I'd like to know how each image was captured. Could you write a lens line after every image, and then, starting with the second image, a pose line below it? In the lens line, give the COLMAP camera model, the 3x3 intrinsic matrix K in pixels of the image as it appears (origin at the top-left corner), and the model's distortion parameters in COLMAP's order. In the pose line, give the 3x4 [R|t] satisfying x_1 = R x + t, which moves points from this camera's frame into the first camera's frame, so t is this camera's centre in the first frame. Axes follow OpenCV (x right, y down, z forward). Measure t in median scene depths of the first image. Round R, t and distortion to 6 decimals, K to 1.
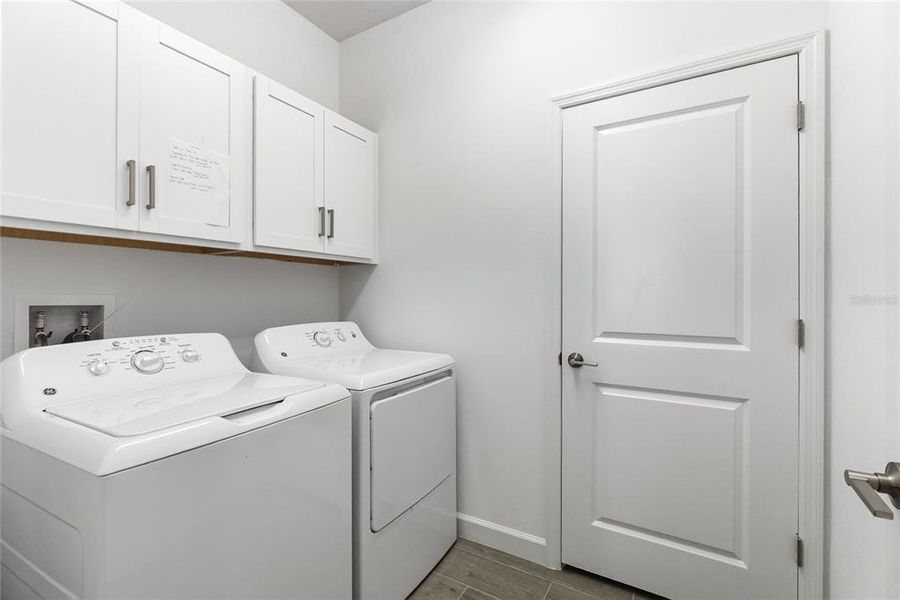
lens RADIAL K [[395.0, 0, 450.0], [0, 395.0, 300.0], [0, 0, 1]] dist [-0.000908, -0.000220]
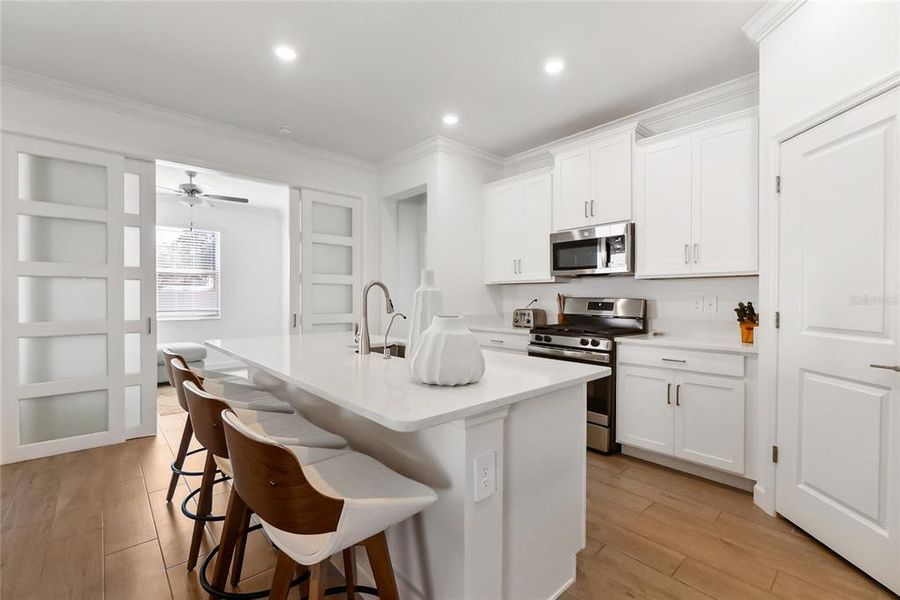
lens RADIAL K [[395.0, 0, 450.0], [0, 395.0, 300.0], [0, 0, 1]] dist [-0.000908, -0.000220]
pose [[0.478258, 0.000904, -0.878219, 1.122964], [-0.003166, 0.999995, -0.000694, 0.007760], [0.878214, 0.003113, 0.478258, -0.628576]]
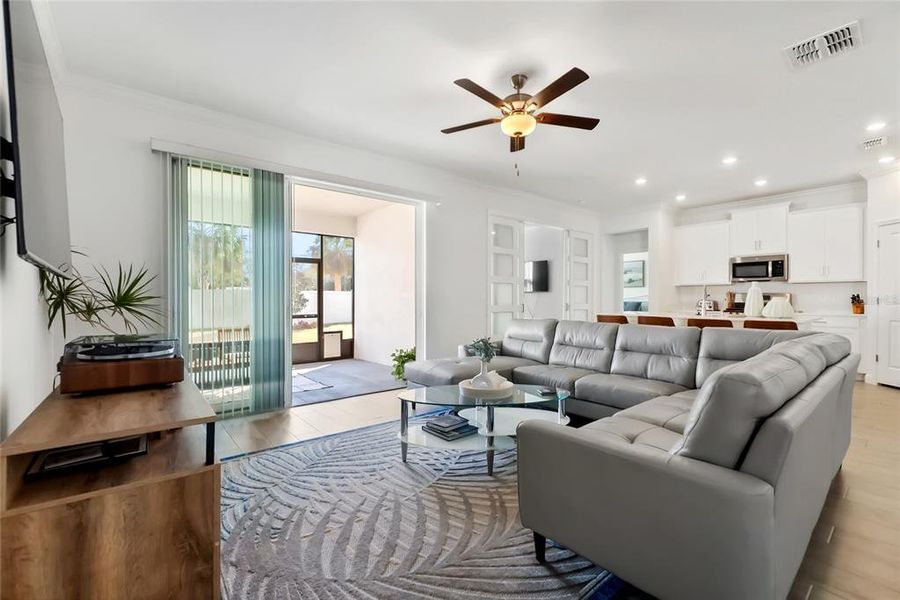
lens RADIAL K [[395.0, 0, 450.0], [0, 395.0, 300.0], [0, 0, 1]] dist [-0.000908, -0.000220]
pose [[0.446592, -0.004809, -0.894725, 1.906771], [-0.002044, 0.999977, -0.006395, 0.109556], [0.894736, 0.004685, 0.446572, -4.072026]]
